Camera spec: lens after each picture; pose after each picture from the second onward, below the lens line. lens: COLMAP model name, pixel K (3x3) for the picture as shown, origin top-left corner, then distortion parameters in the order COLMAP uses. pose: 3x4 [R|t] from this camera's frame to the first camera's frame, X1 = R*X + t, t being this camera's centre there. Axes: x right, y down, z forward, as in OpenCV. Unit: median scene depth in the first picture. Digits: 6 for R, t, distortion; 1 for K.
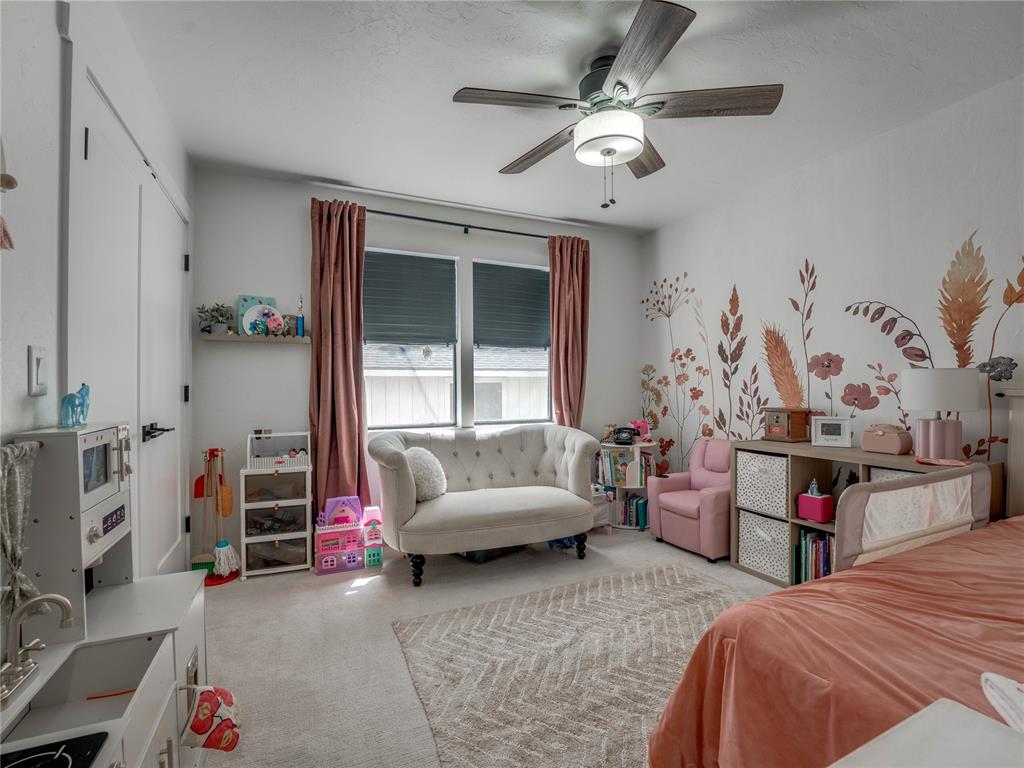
lens RADIAL K [[474.5, 0, 512.7], [0, 474.5, 386.8], [0, 0, 1]] dist [-0.001127, -0.000253]
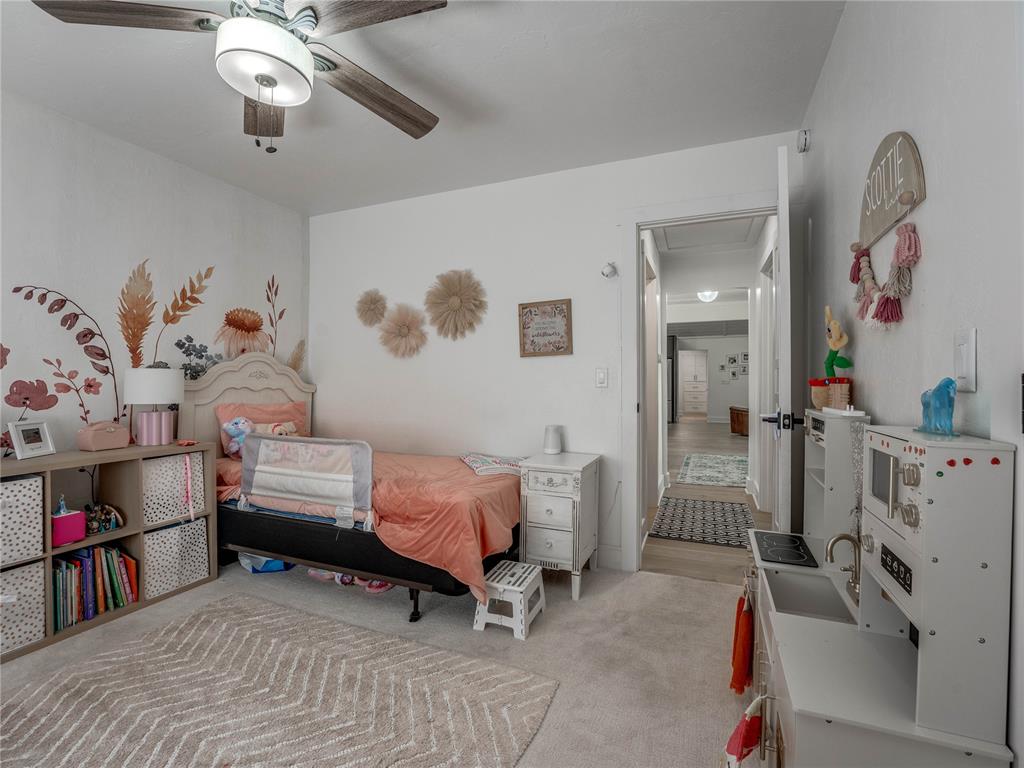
lens RADIAL K [[474.5, 0, 512.3], [0, 474.5, 387.8], [0, 0, 1]] dist [-0.001127, -0.000253]
pose [[-0.675747, -0.001782, 0.737132, -0.523135], [0.004591, 0.999968, 0.006626, 0.005176], [-0.737120, 0.007861, -0.675717, 0.998203]]
